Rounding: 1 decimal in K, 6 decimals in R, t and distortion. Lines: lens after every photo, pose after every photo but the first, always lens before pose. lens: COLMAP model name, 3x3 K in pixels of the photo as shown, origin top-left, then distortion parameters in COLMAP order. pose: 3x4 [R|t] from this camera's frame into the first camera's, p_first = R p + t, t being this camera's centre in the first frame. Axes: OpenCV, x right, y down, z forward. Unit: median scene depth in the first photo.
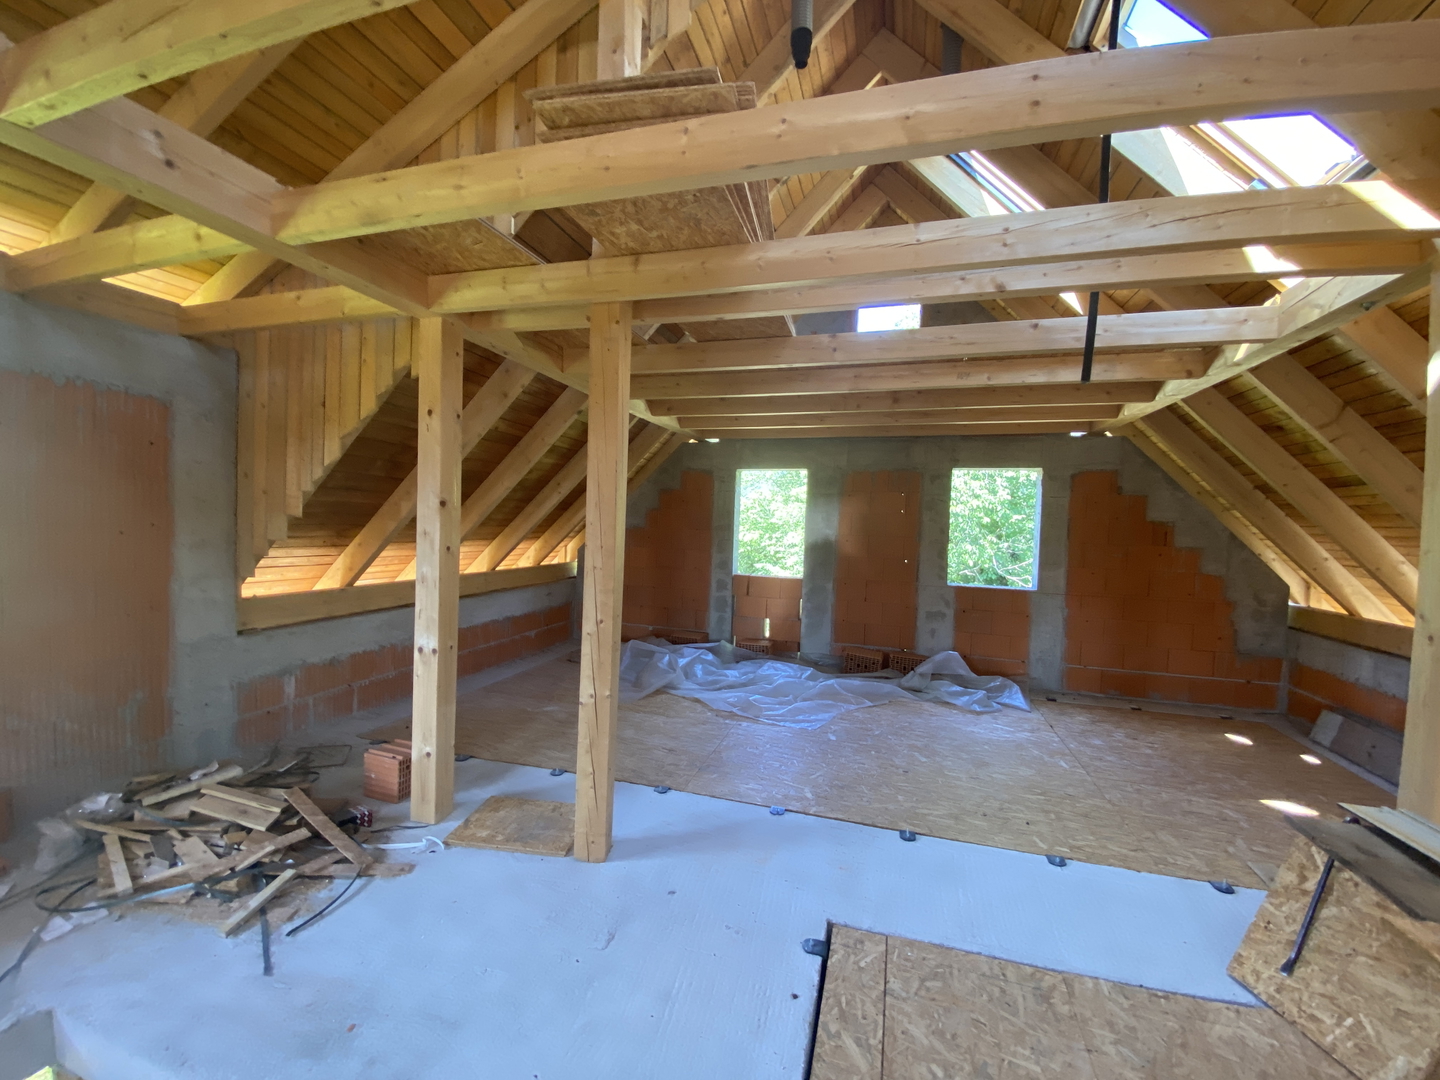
lens RADIAL K [[583.0, 0, 720.0], [0, 583.0, 540.0], [0, 0, 1]] dist [-0.036432, -0.000505]
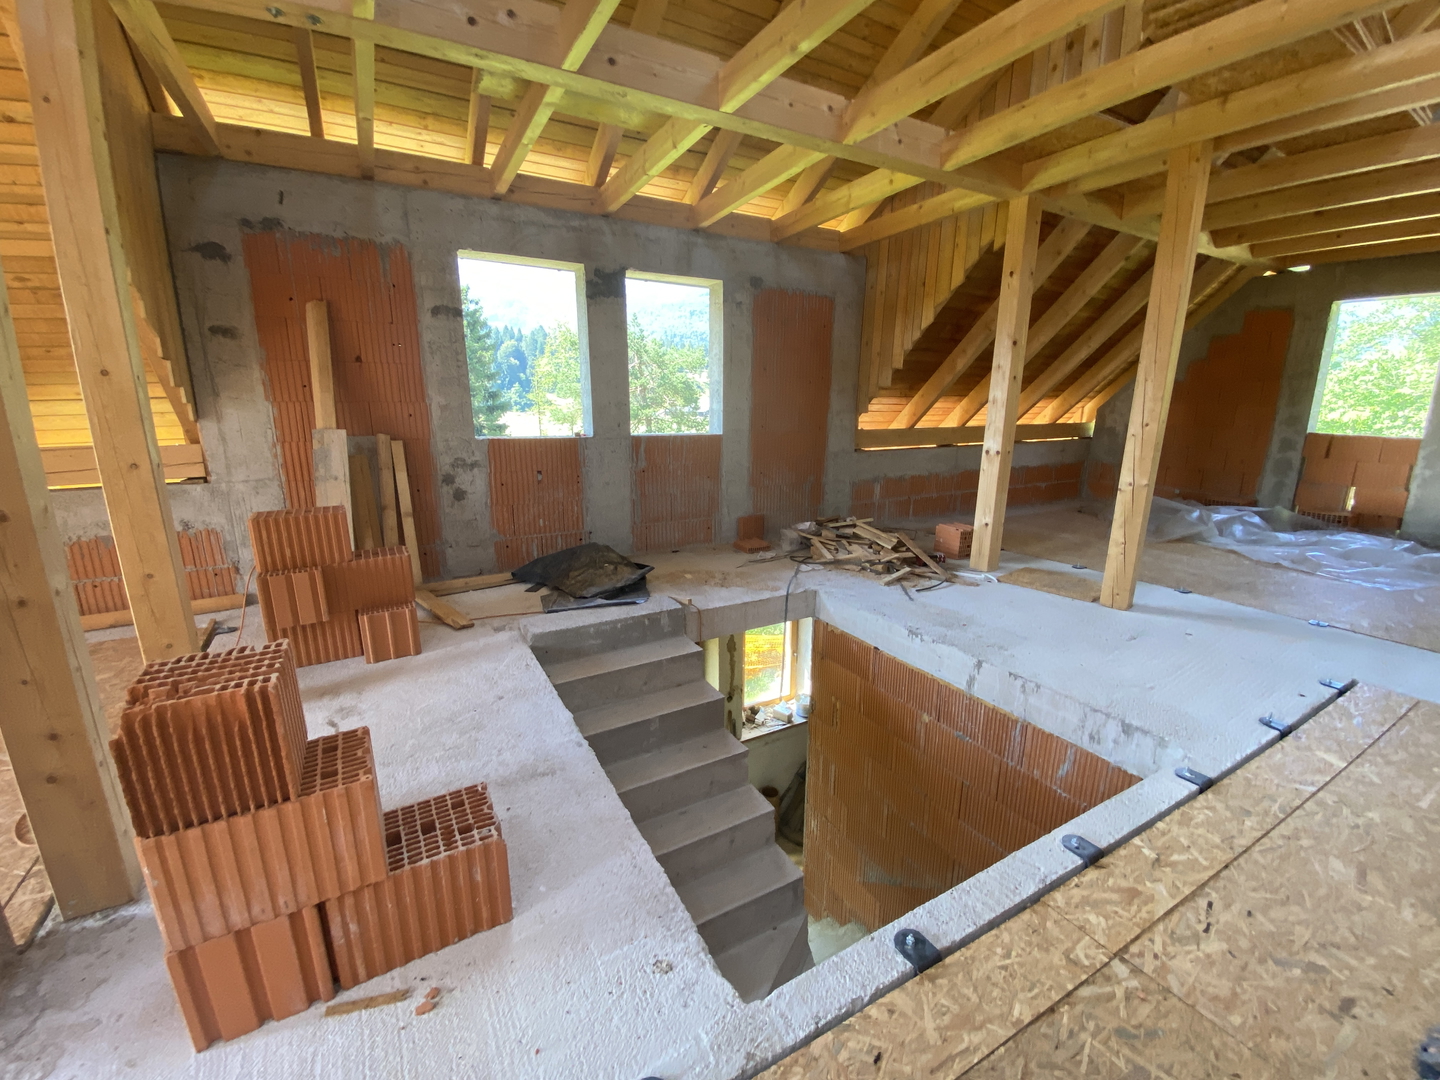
lens RADIAL K [[571.3, 0, 720.0], [0, 571.3, 540.0], [0, 0, 1]] dist [0.018886, -0.019029]
pose [[0.709111, 0.127277, -0.693515, 0.027732], [0.004959, 0.982649, 0.185411, 0.129523], [0.705080, -0.134916, 0.696176, -0.471155]]
